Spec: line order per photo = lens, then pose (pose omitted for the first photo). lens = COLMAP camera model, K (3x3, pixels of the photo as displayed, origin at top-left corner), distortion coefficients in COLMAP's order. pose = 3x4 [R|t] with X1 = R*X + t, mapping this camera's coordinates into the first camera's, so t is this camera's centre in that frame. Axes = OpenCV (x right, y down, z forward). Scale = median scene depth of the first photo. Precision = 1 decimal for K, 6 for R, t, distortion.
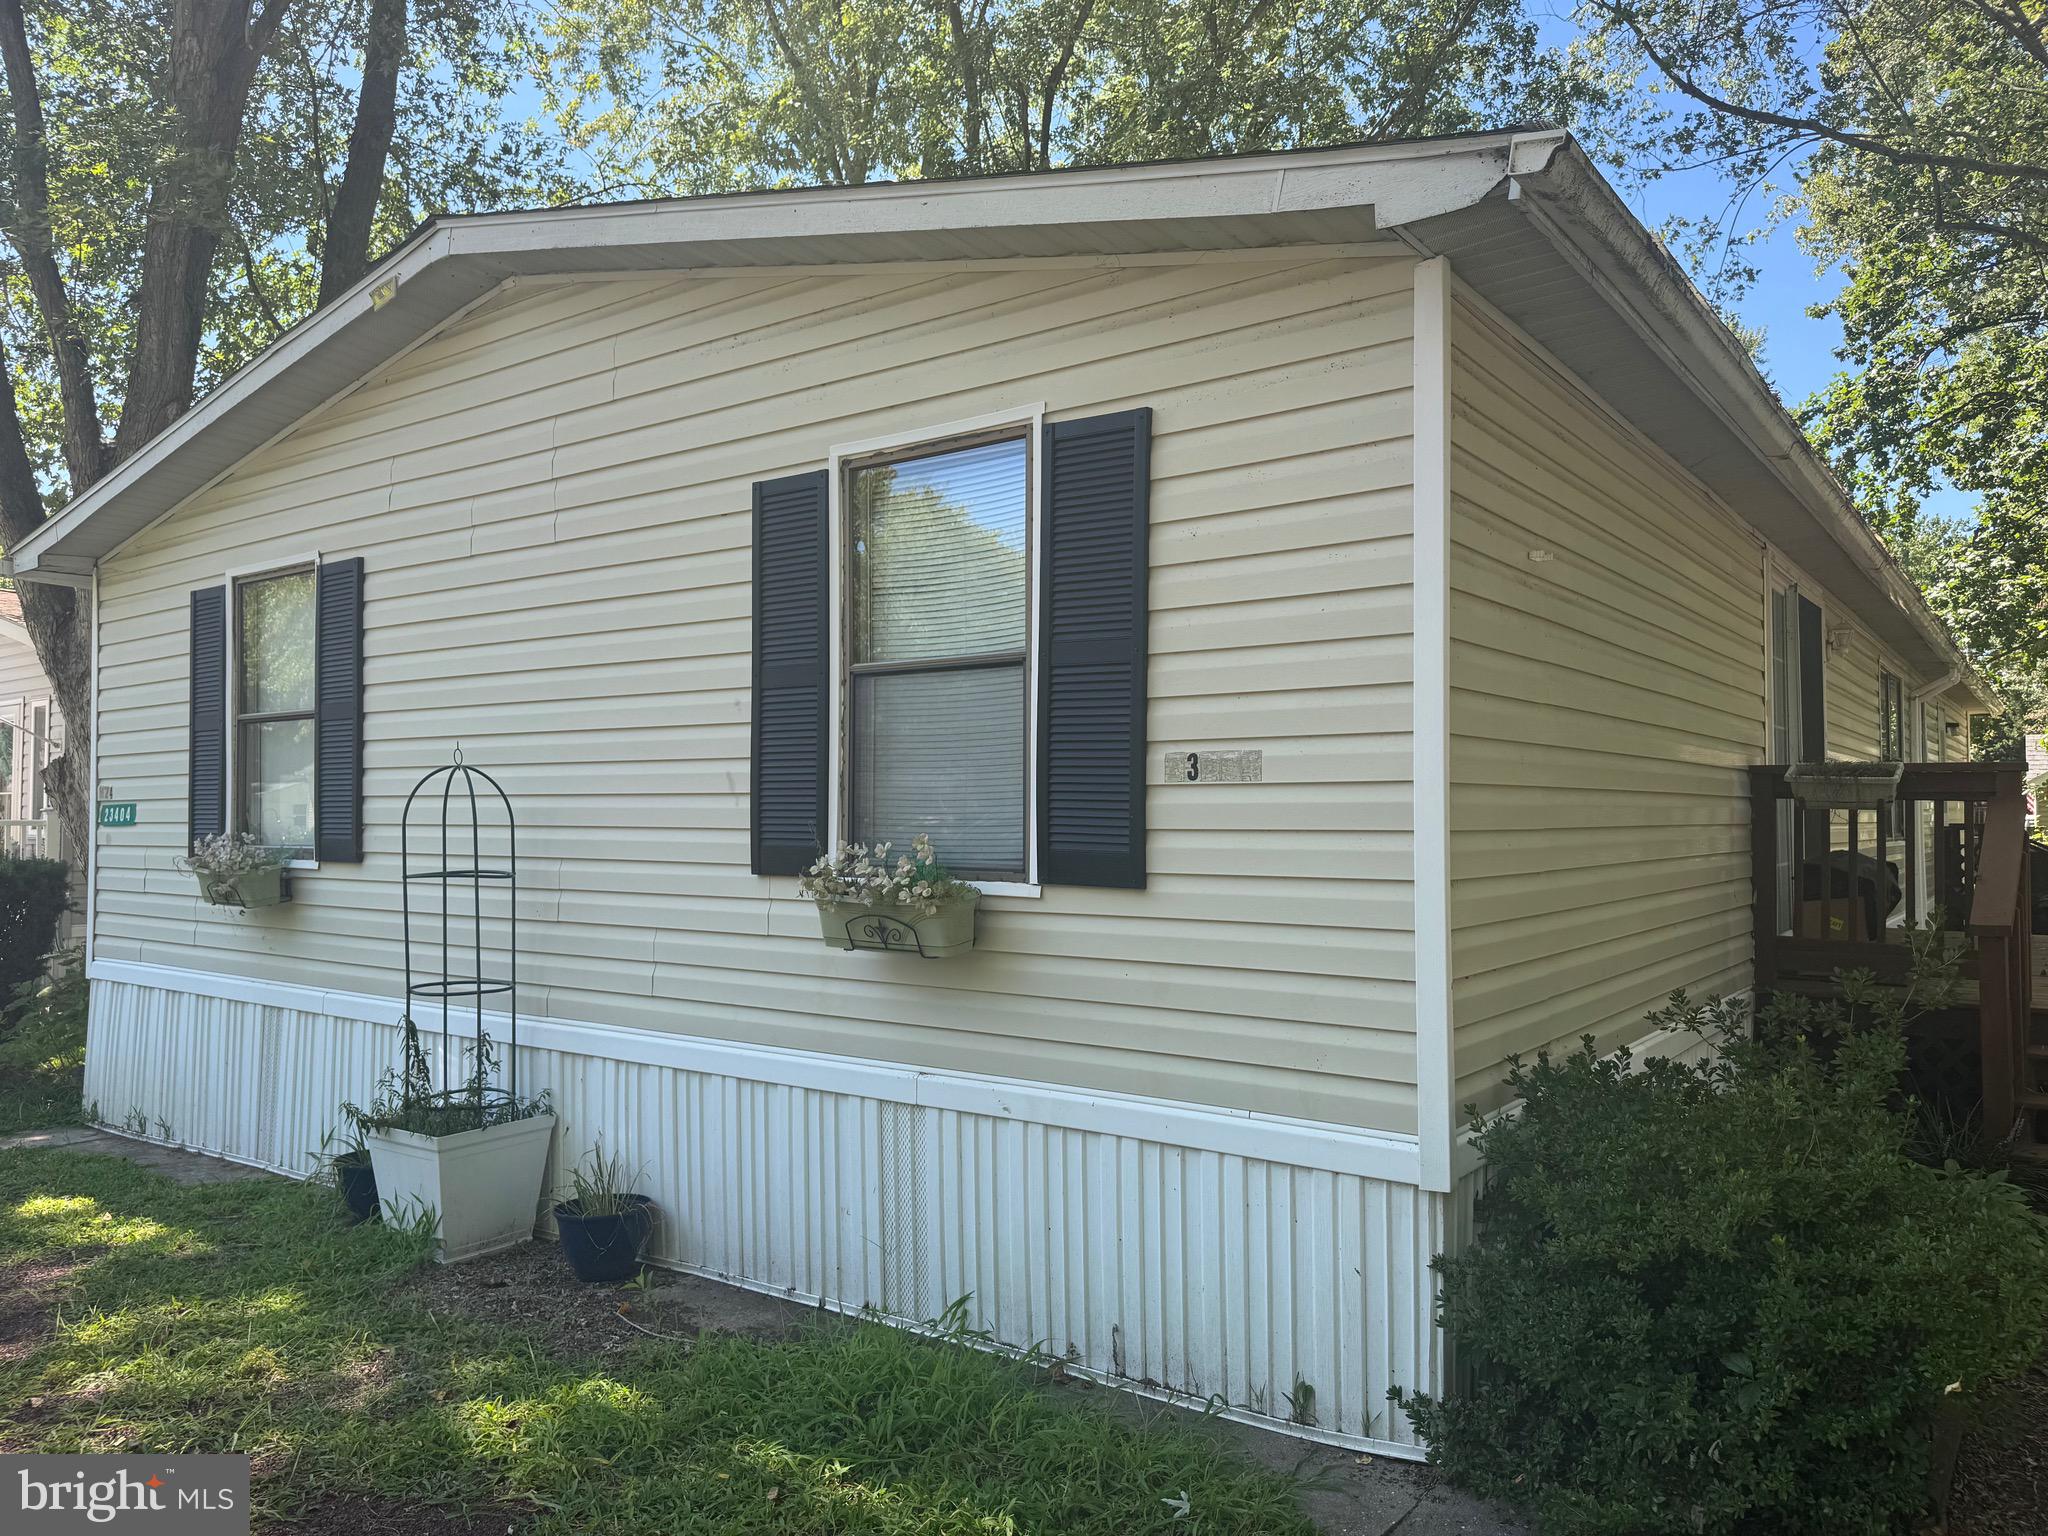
lens RADIAL K [[1442.0, 0, 1000.6], [0, 1442.0, 772.6], [0, 0, 1]] dist [0.031910, -0.043473]
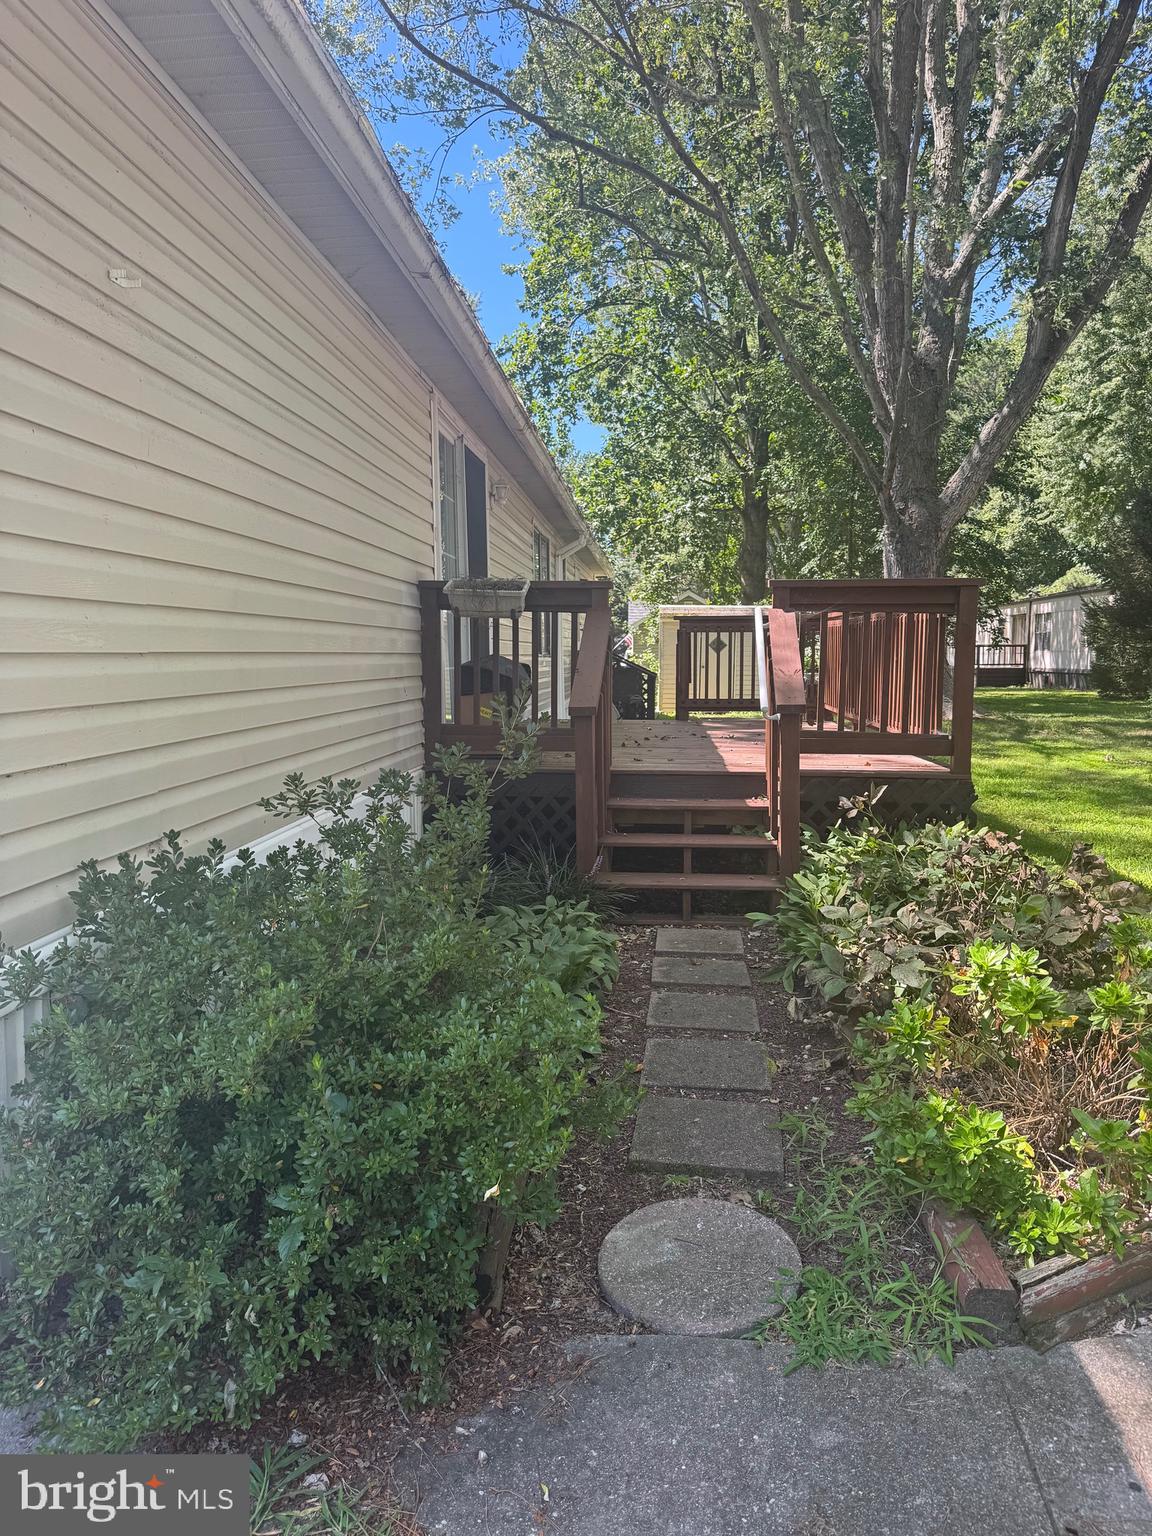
lens RADIAL K [[1081.5, 0, 566.1], [0, 1081.5, 763.7], [0, 0, 1]] dist [0.031910, -0.043473]
pose [[0.848794, -0.052955, 0.526065, 0.141646], [-0.017065, 0.991710, 0.127361, 0.027865], [-0.528448, -0.117081, 0.840854, 0.173003]]
